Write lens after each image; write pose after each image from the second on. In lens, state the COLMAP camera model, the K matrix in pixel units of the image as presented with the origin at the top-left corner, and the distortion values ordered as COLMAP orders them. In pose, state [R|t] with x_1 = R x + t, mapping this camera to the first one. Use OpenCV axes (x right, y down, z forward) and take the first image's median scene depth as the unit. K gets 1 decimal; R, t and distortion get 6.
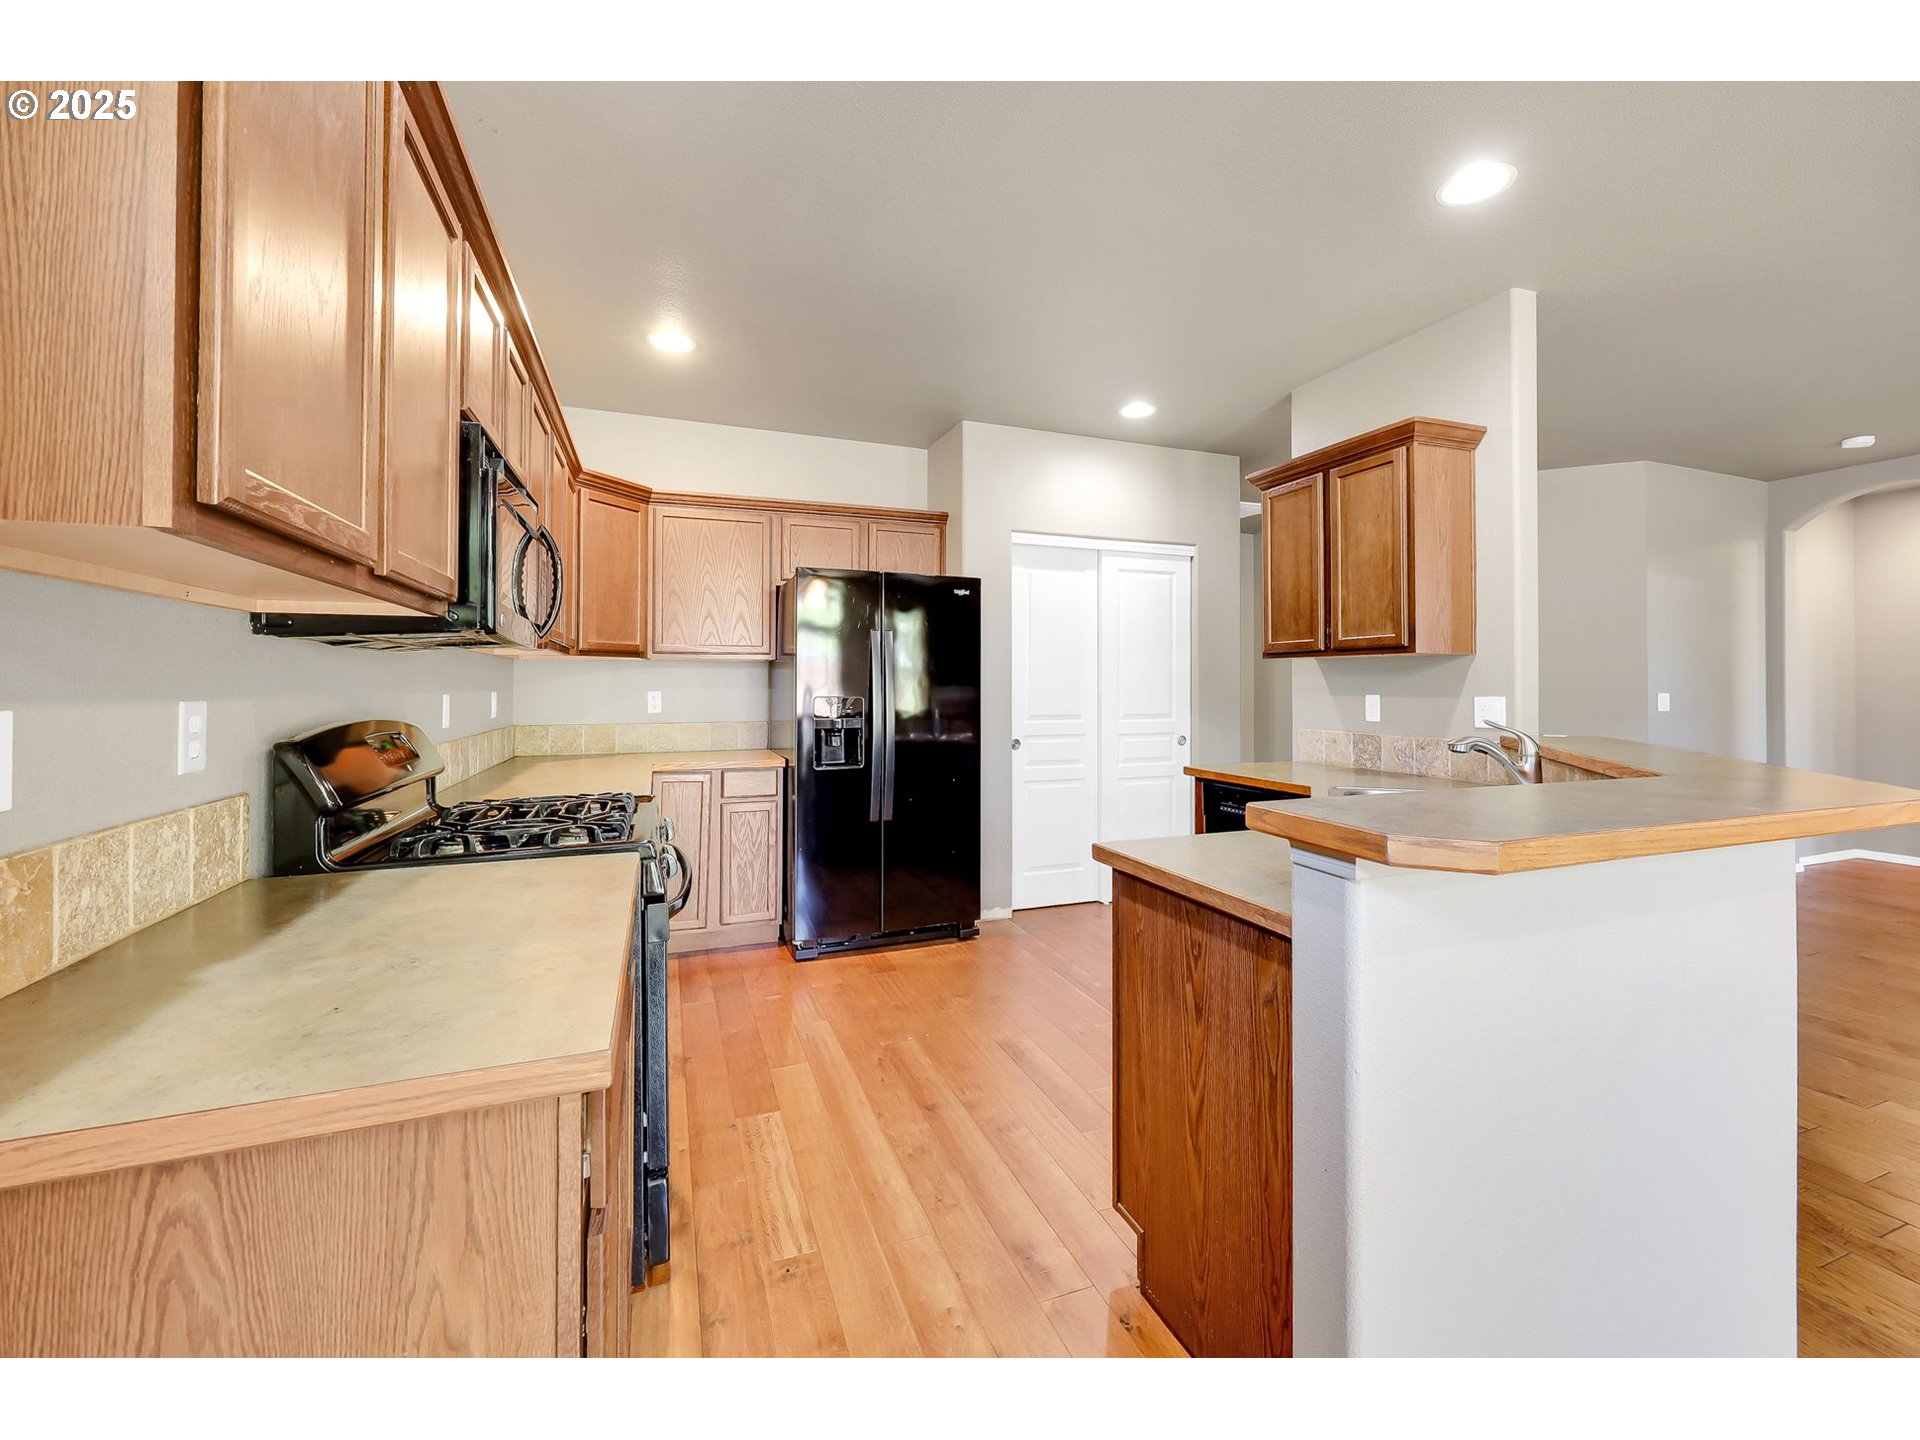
lens RADIAL K [[786.4, 0, 981.6], [0, 786.4, 696.4], [0, 0, 1]] dist [0.001534, 0.000127]
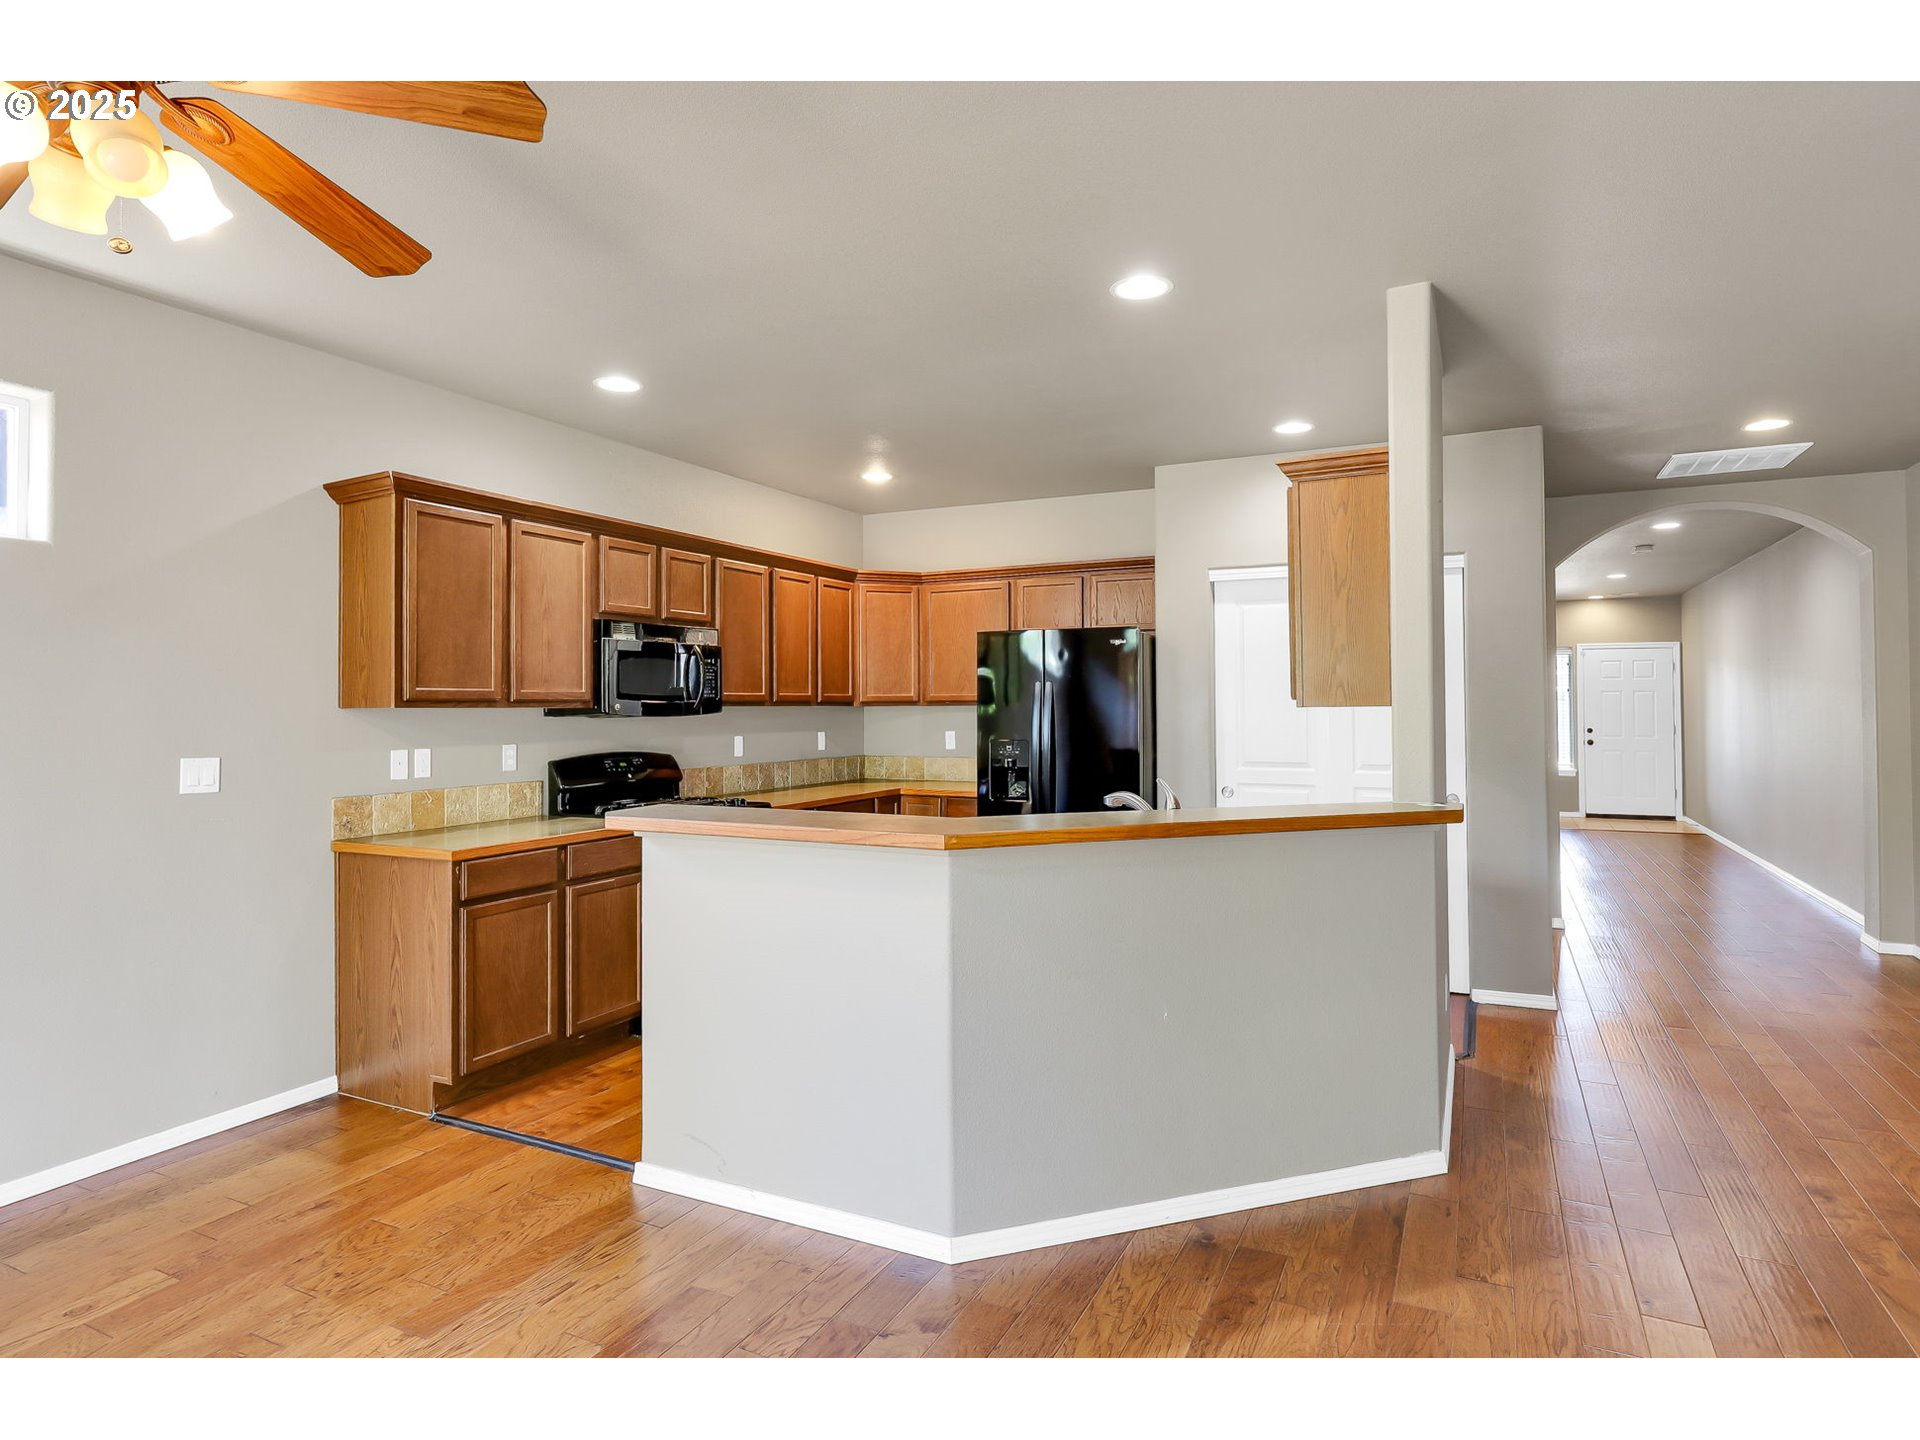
lens RADIAL K [[1066.2, 0, 967.9], [0, 1066.2, 716.1], [0, 0, 1]] dist [-0.002421, -0.000745]
pose [[0.668503, 0.002813, -0.743704, 1.069380], [-0.005151, 0.999986, -0.000847, -0.037031], [0.743691, 0.004397, 0.668509, -0.109101]]
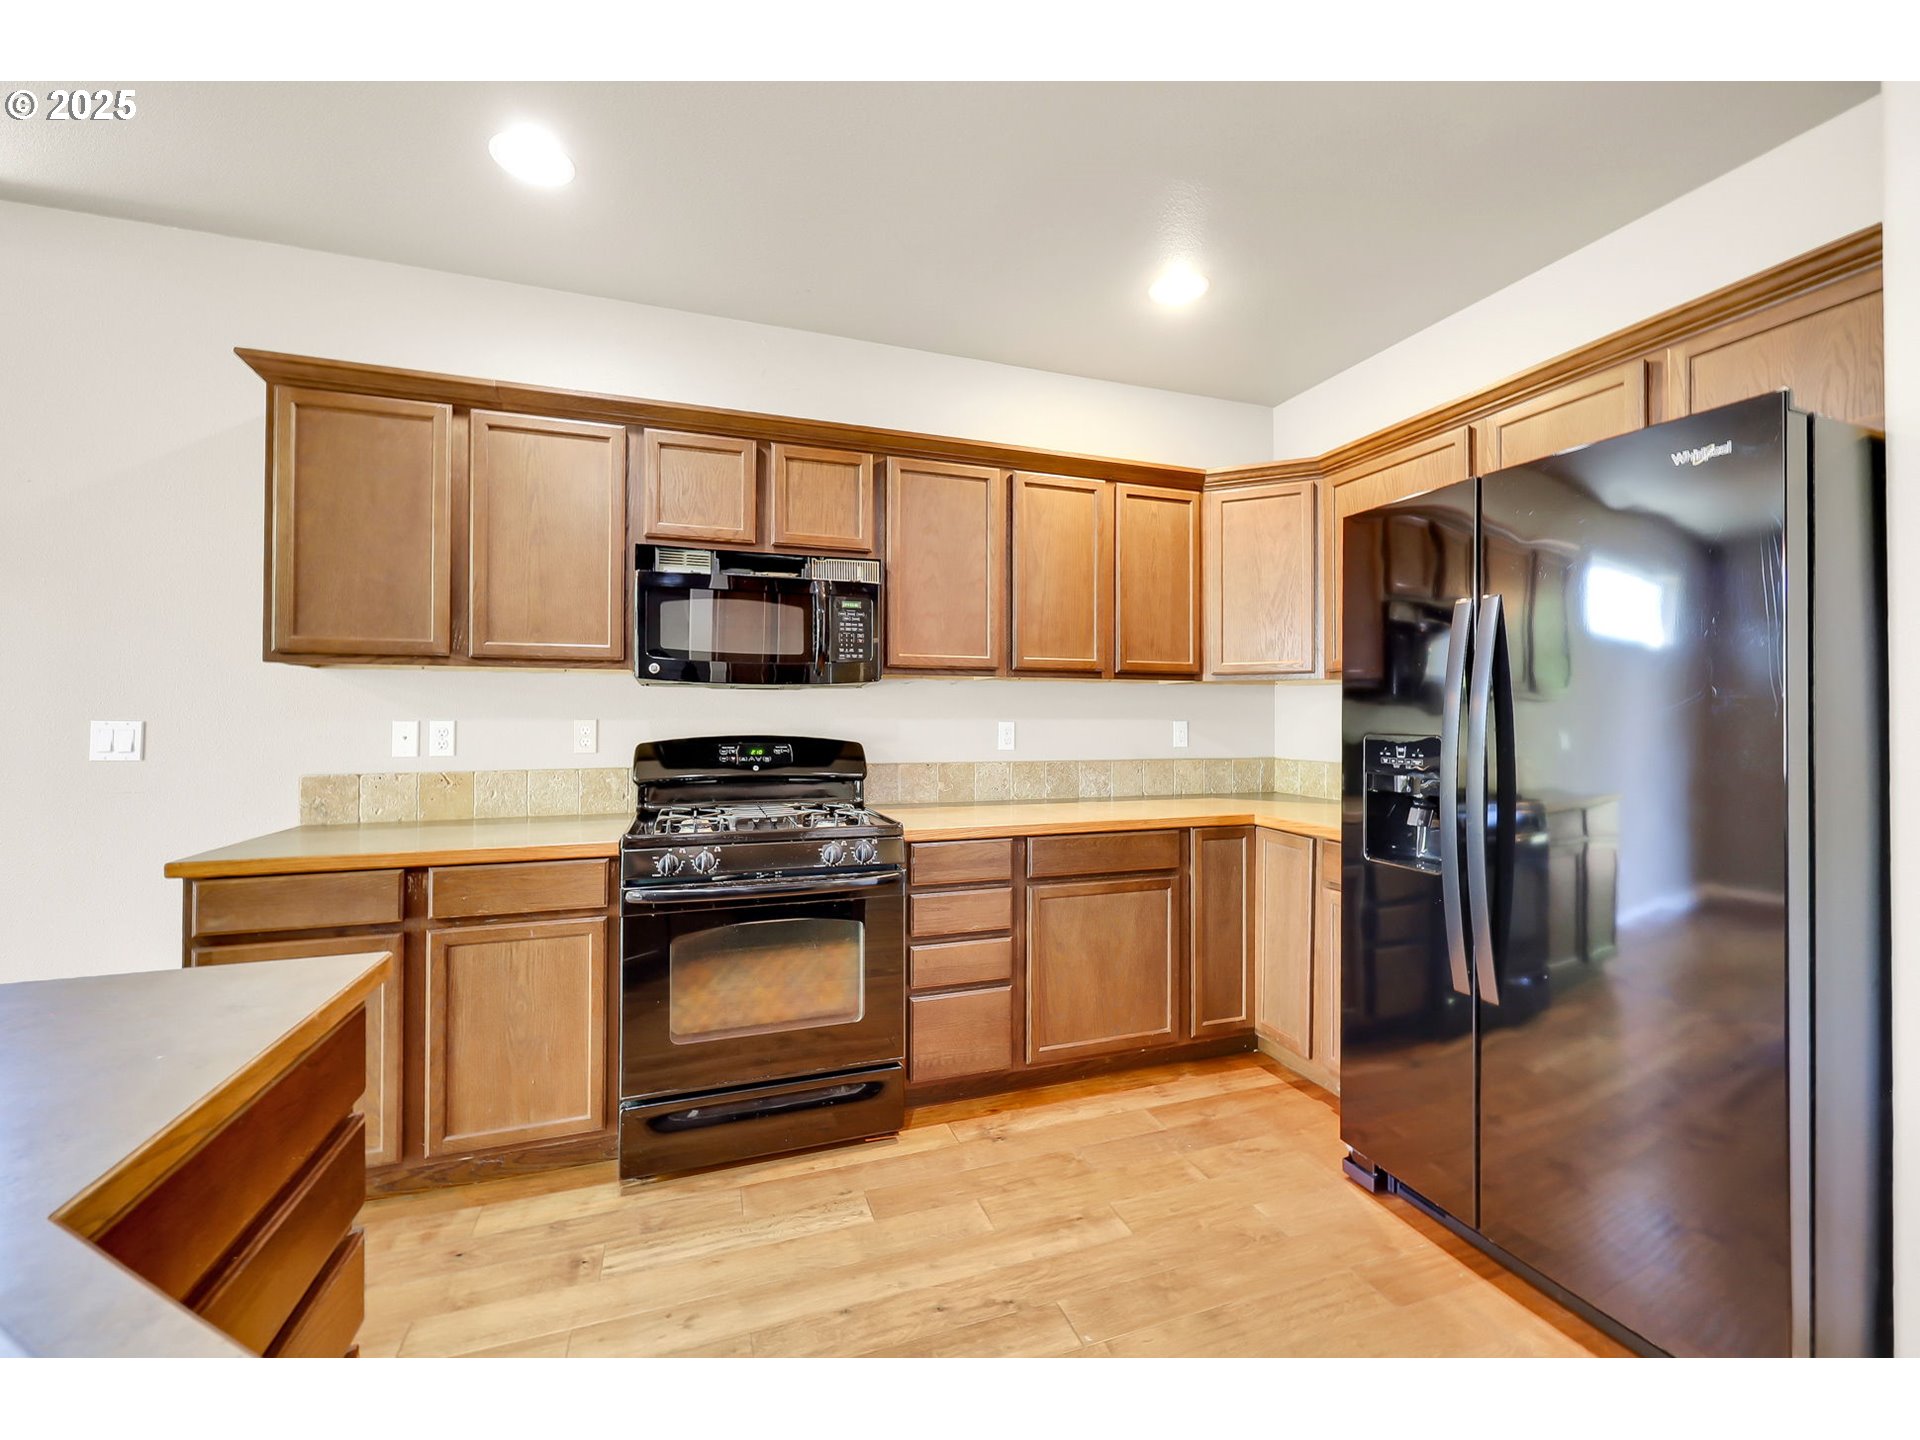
lens RADIAL K [[786.4, 0, 953.2], [0, 786.4, 710.5], [0, 0, 1]] dist [0.001534, 0.000127]
pose [[-0.046067, -0.008828, -0.998899, 0.418487], [-0.016628, 0.999829, -0.008070, -0.007293], [0.998800, 0.016238, -0.046206, 0.804799]]
